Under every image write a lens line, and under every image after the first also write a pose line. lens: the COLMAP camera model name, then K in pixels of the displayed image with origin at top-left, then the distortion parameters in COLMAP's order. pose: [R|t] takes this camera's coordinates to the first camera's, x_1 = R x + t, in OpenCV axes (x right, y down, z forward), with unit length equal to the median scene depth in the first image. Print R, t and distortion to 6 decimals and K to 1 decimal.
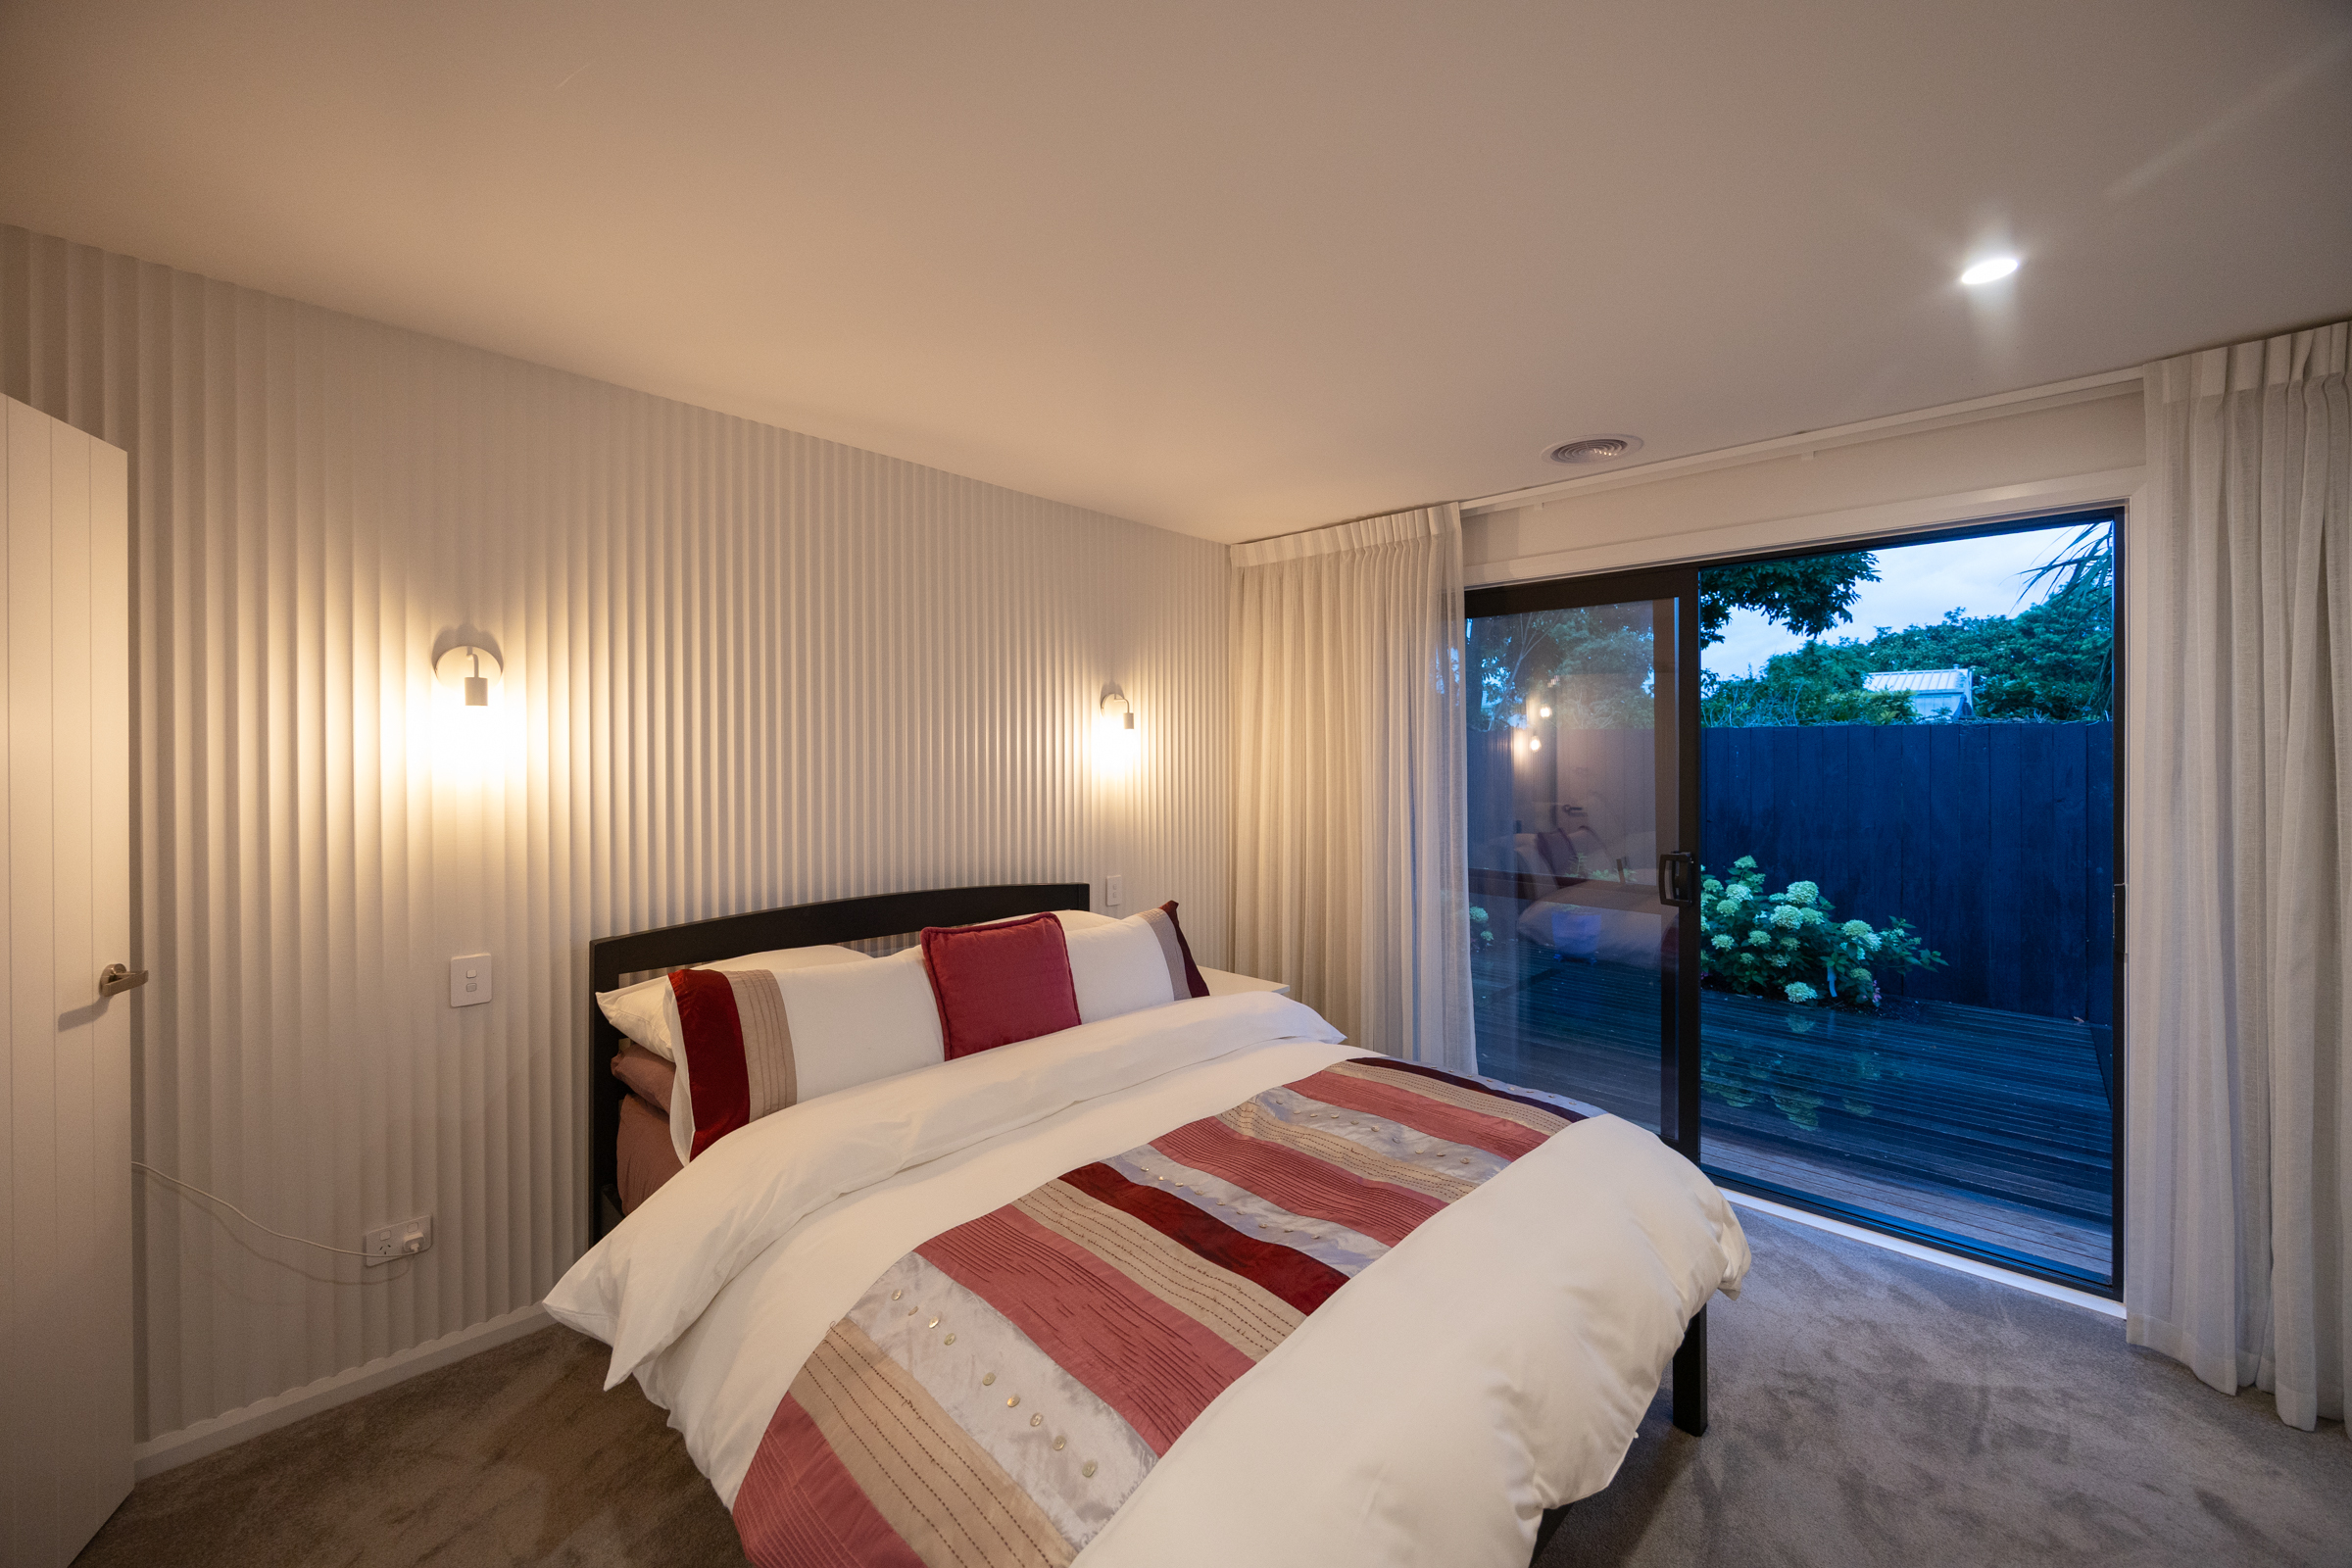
lens RADIAL K [[929.0, 0, 1189.2], [0, 929.0, 782.7], [0, 0, 1]] dist [-0.000102, 0.000060]
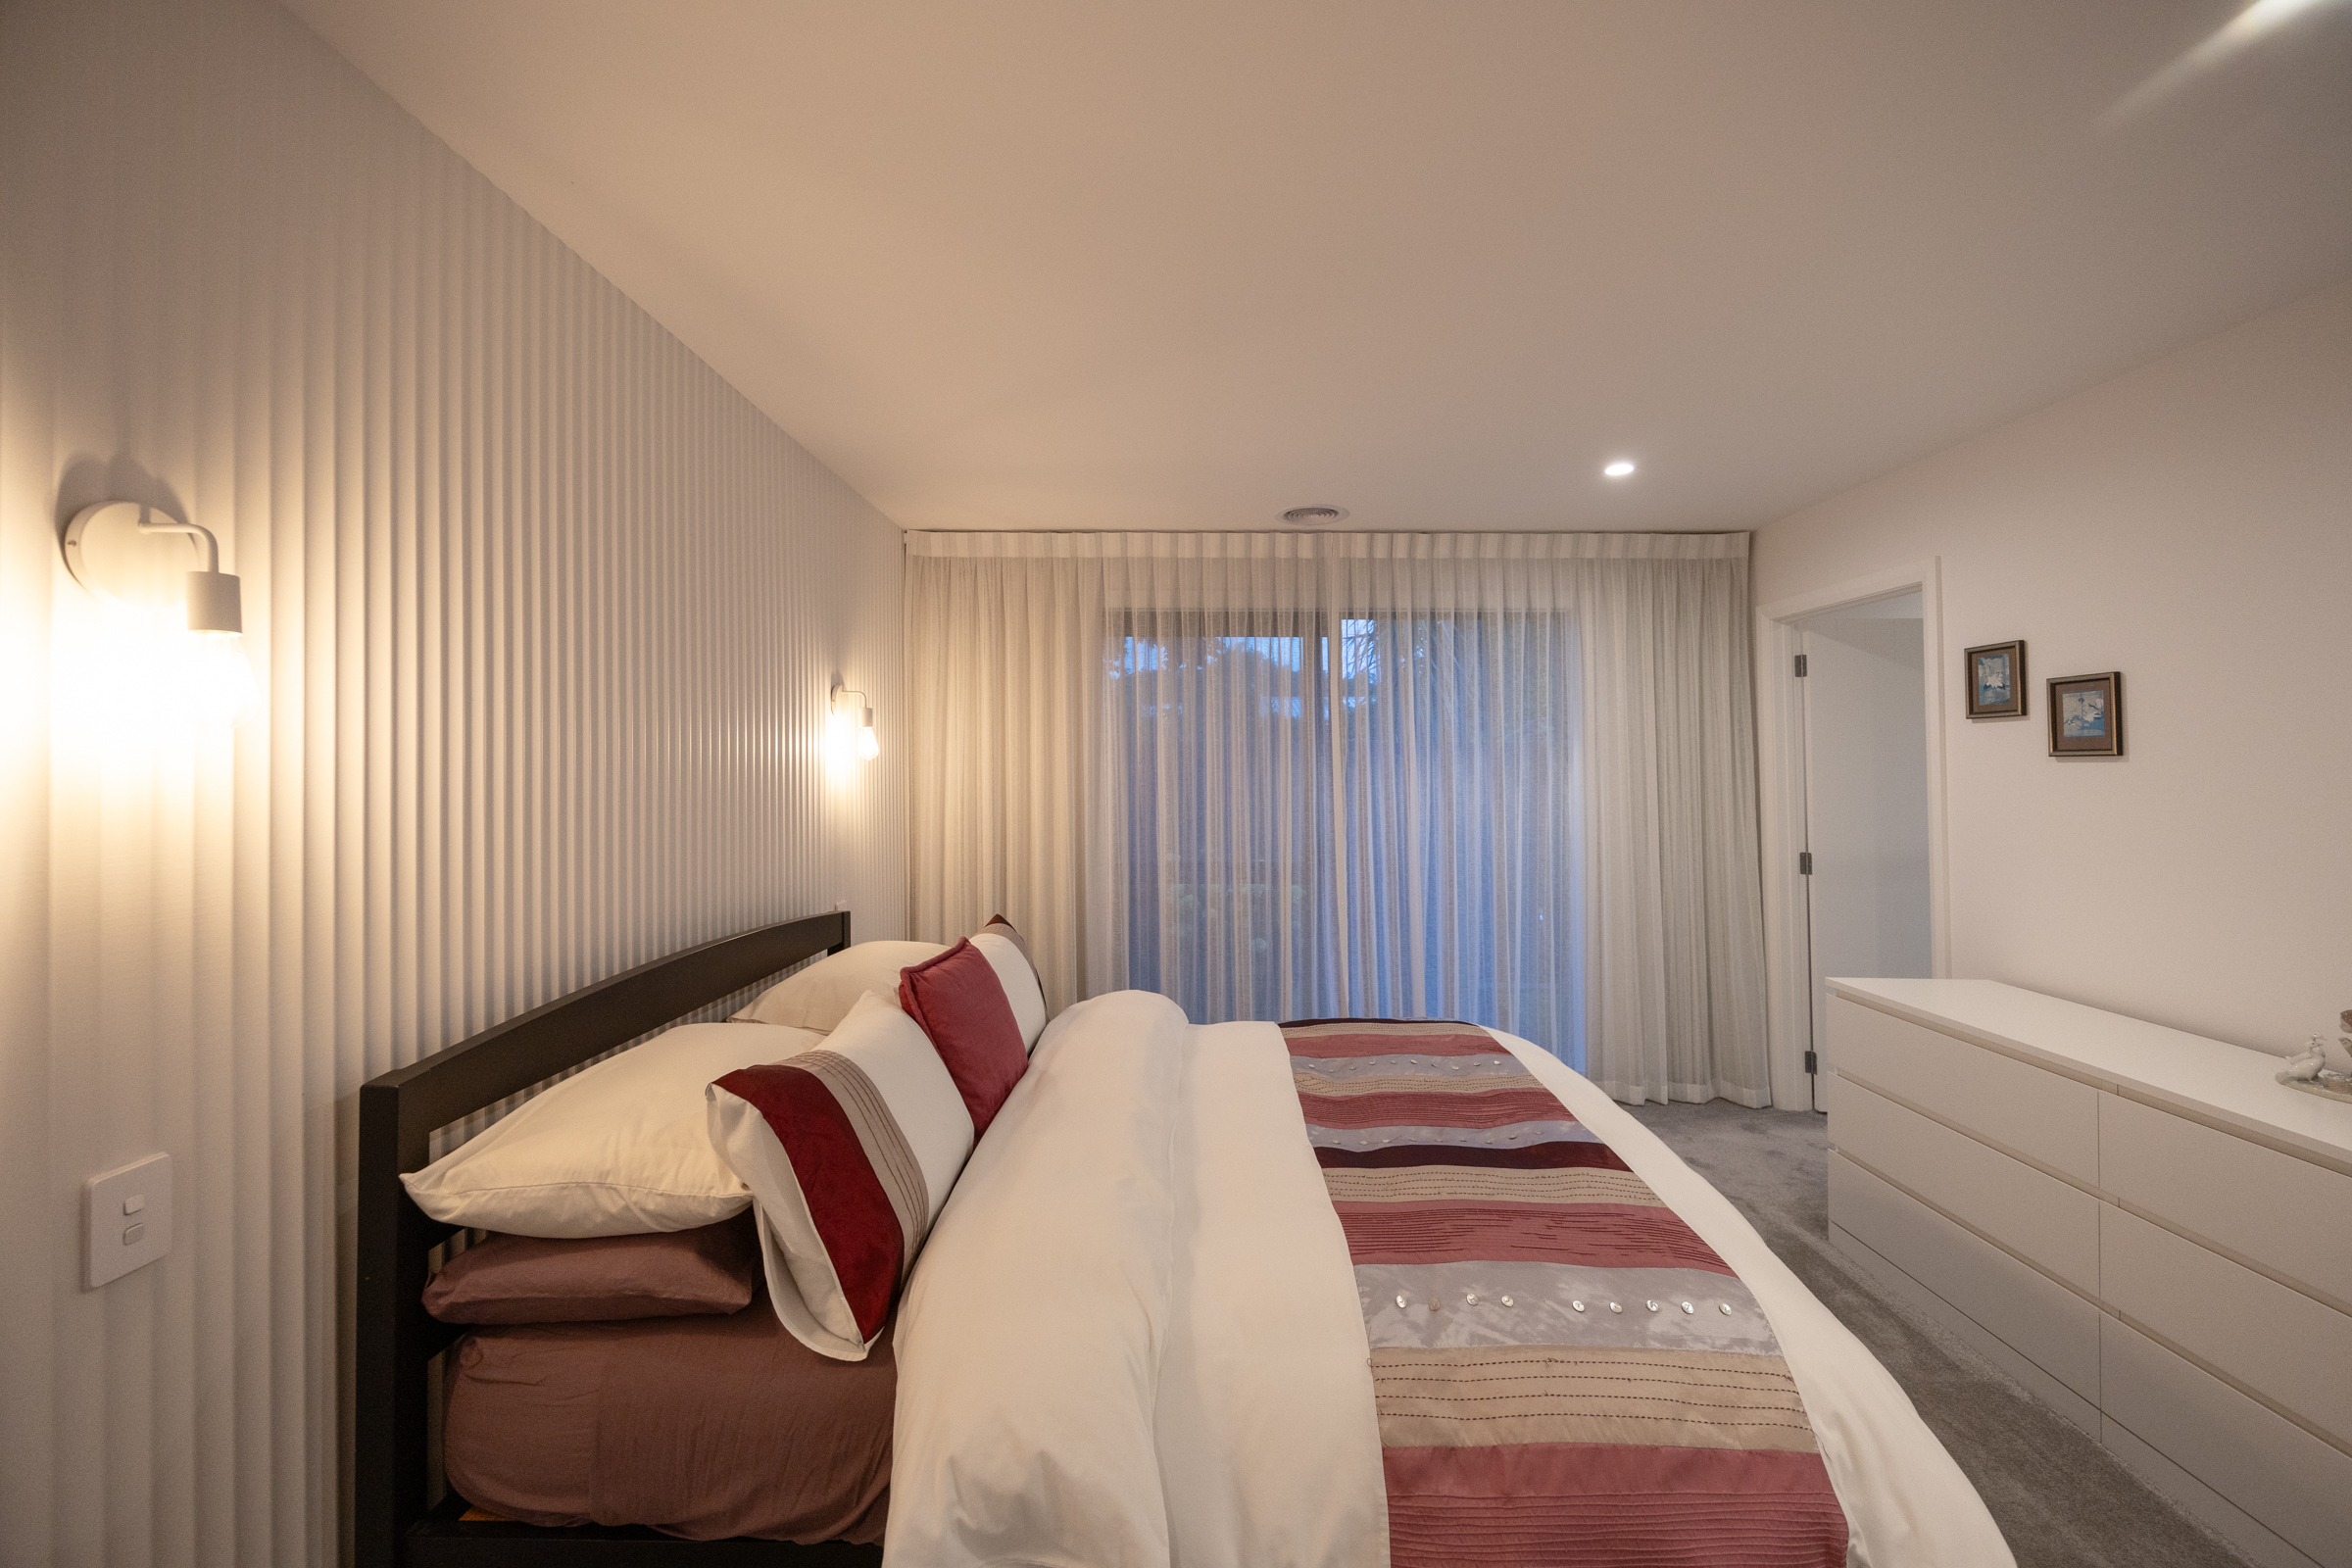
lens RADIAL K [[929.0, 0, 1189.2], [0, 929.0, 782.7], [0, 0, 1]] dist [-0.000102, 0.000060]
pose [[0.713981, -0.013445, 0.700036, -0.694314], [0.027737, 0.999574, -0.009091, 0.012942], [-0.699615, 0.025907, 0.714050, 0.281328]]
